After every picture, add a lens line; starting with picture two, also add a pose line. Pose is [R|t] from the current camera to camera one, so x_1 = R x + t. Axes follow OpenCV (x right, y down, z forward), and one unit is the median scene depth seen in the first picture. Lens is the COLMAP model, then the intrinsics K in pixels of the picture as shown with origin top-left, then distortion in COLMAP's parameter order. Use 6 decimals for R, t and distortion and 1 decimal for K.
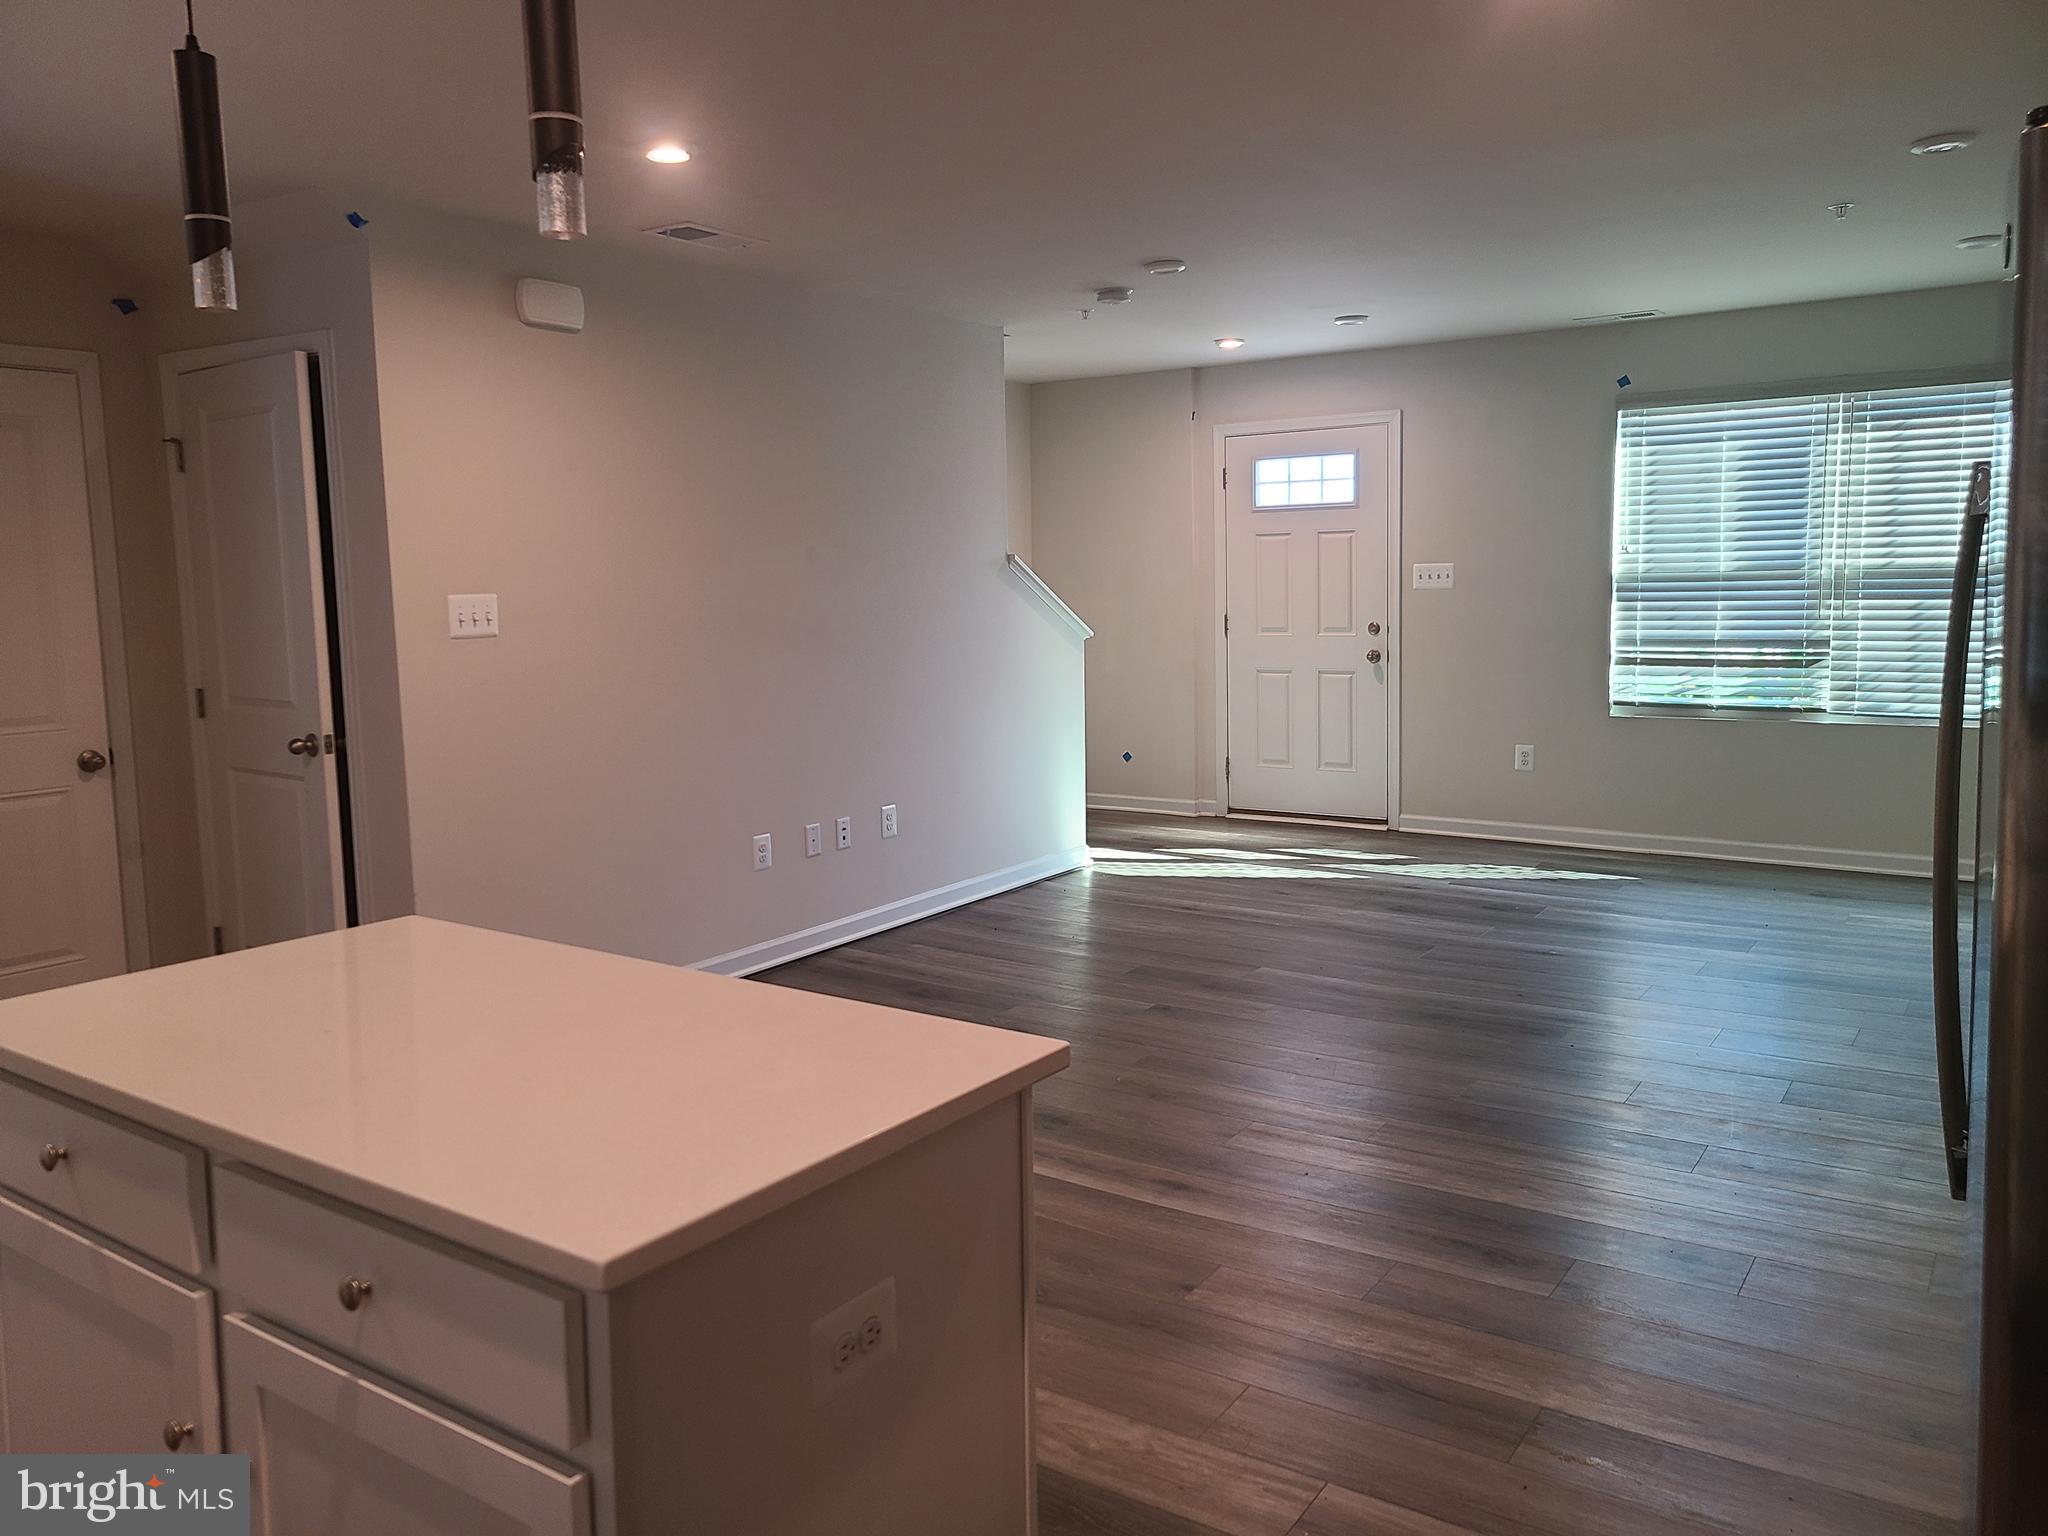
lens RADIAL K [[1530.4, 0, 1017.4], [0, 1530.4, 762.2], [0, 0, 1]] dist [0.051254, -0.029366]
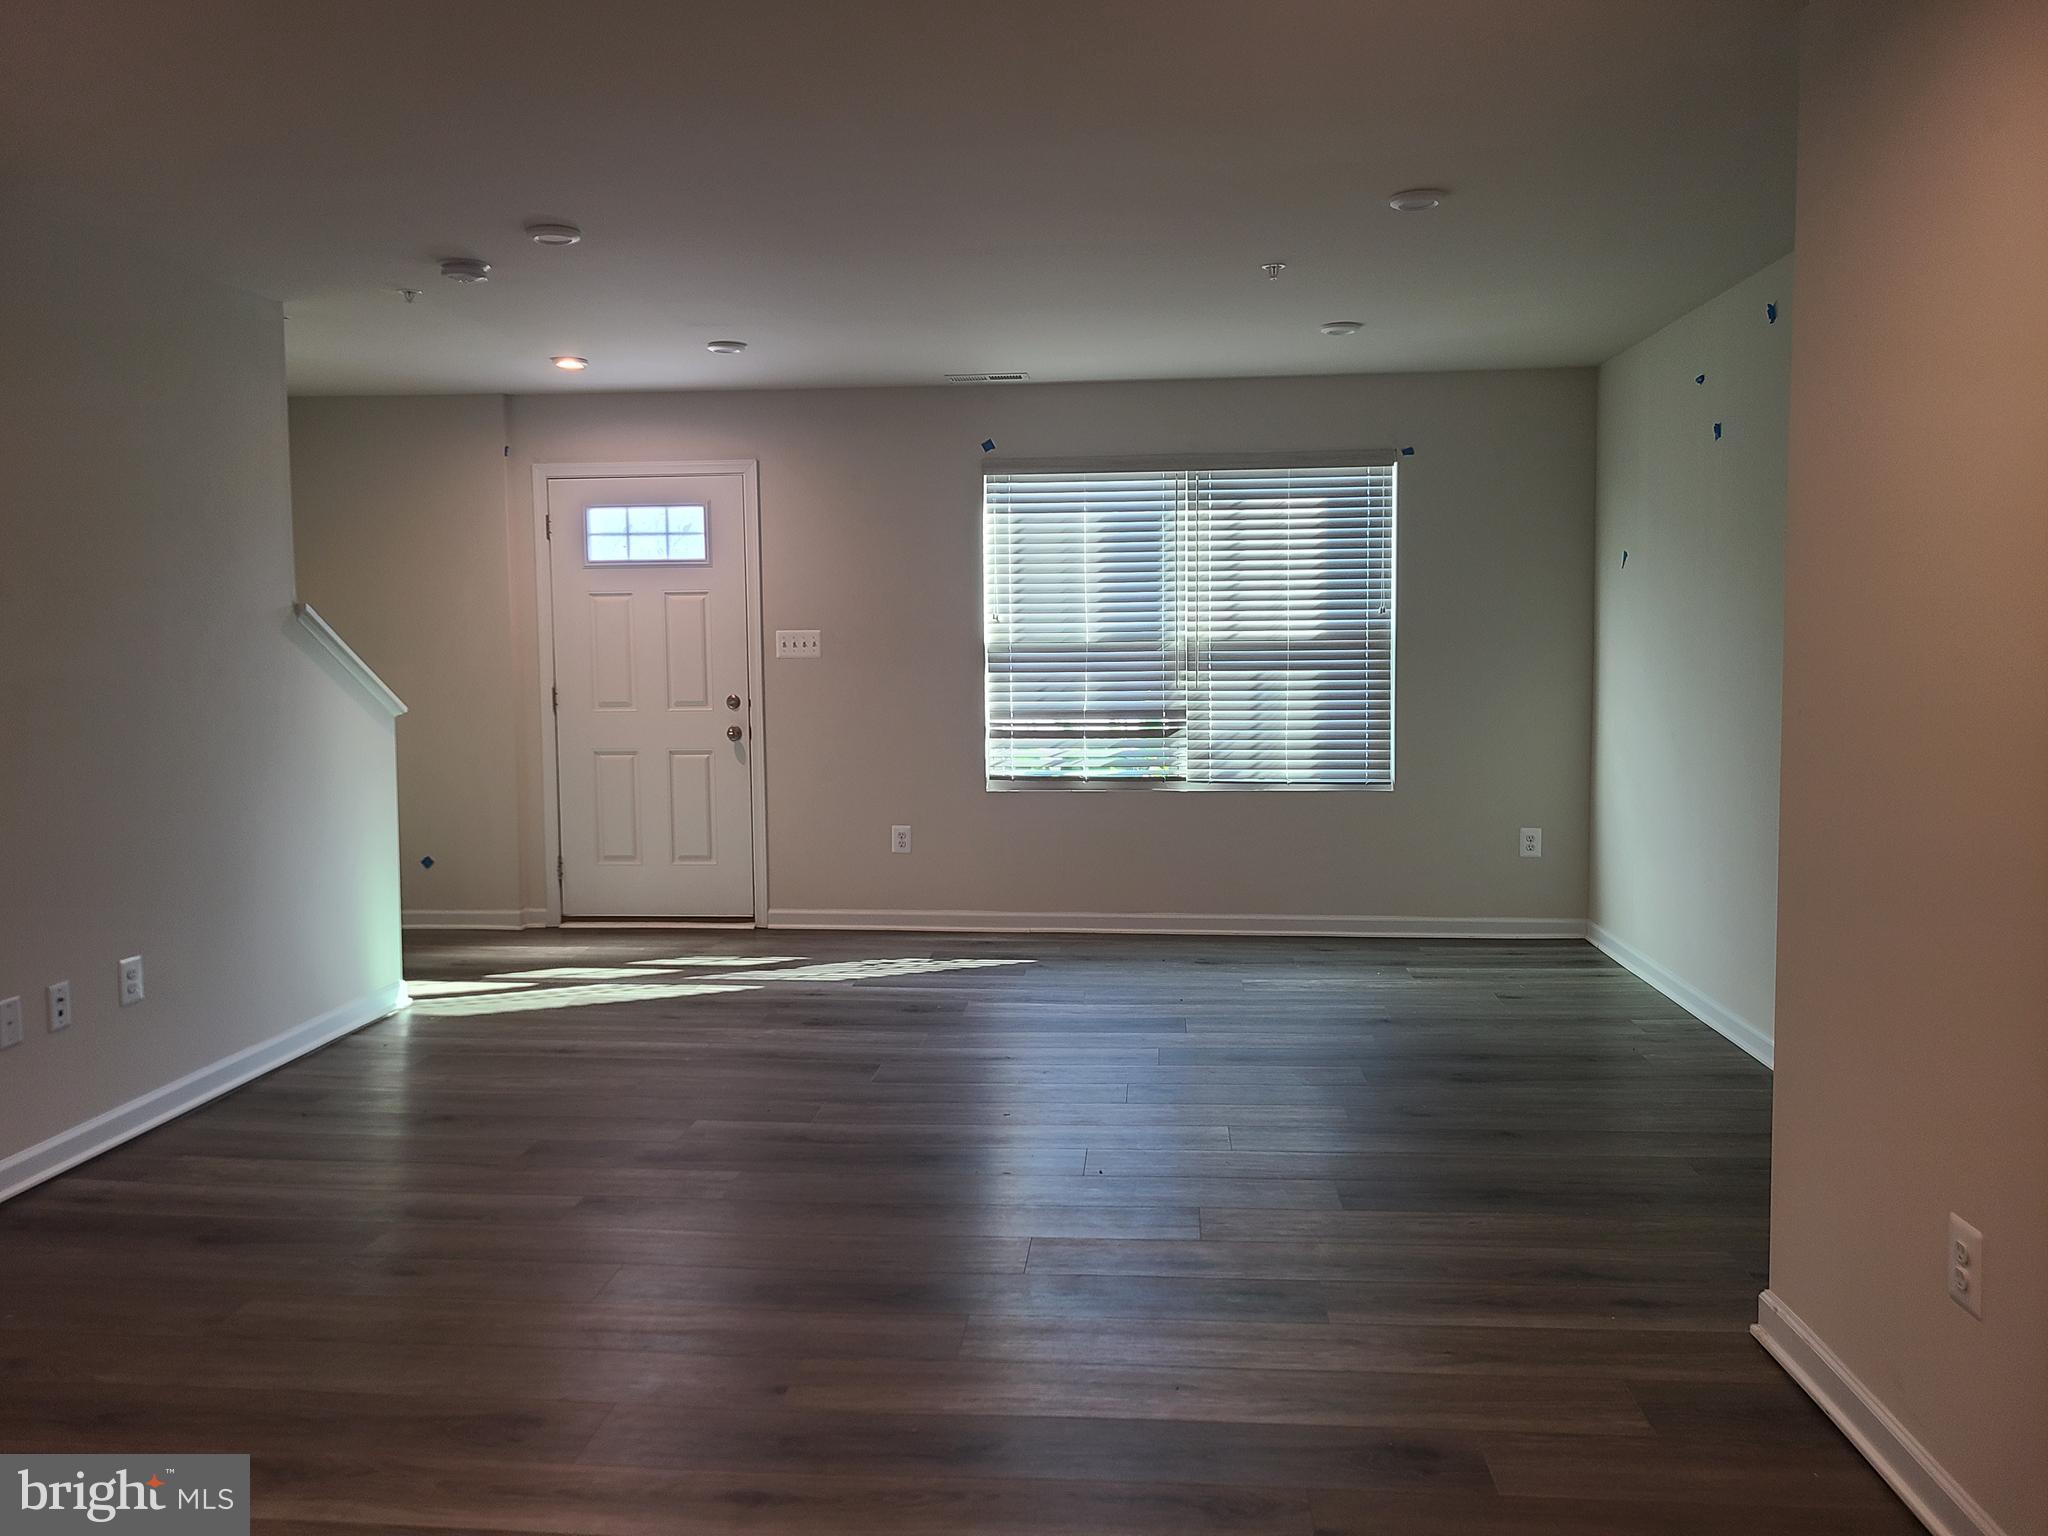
lens RADIAL K [[1530.4, 0, 1014.3], [0, 1530.4, 753.0], [0, 0, 1]] dist [0.051254, -0.029366]
pose [[0.874879, -0.022742, 0.483806, -0.063255], [0.051819, 0.997559, -0.046814, -0.008917], [-0.481561, 0.066027, 0.873922, 0.168954]]
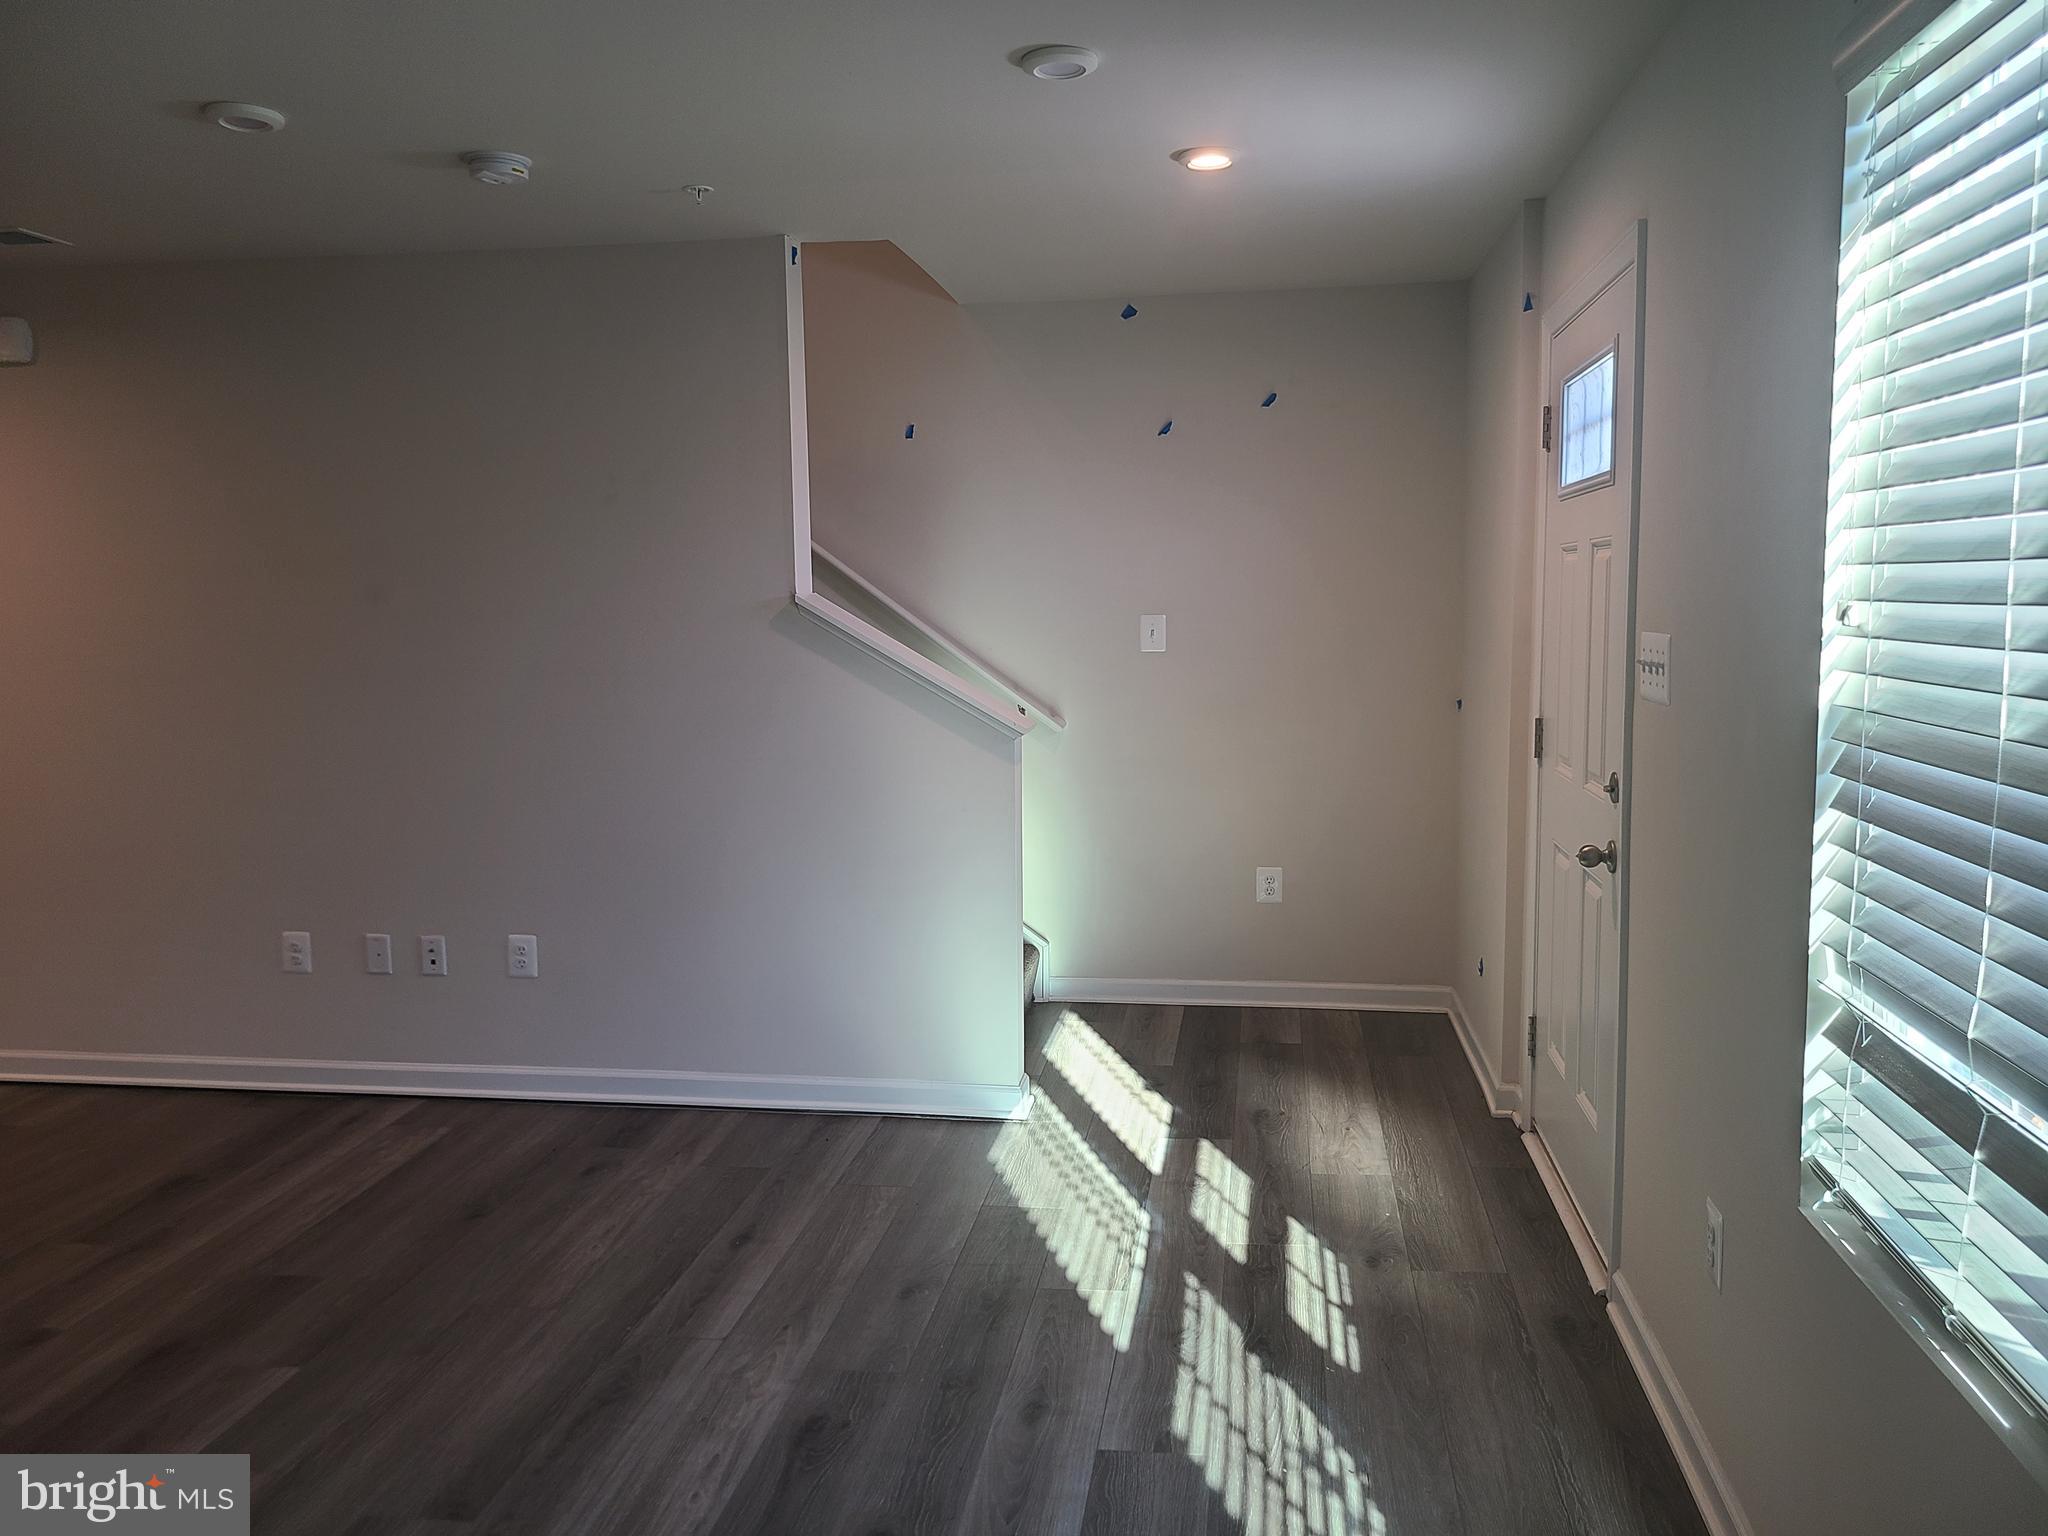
lens RADIAL K [[1530.4, 0, 1027.0], [0, 1530.4, 771.7], [0, 0, 1]] dist [0.051254, -0.029366]
pose [[0.421431, 0.124064, -0.898334, 0.595749], [-0.109900, 0.990284, 0.085206, -0.123203], [0.900176, 0.062819, 0.430971, 0.790717]]
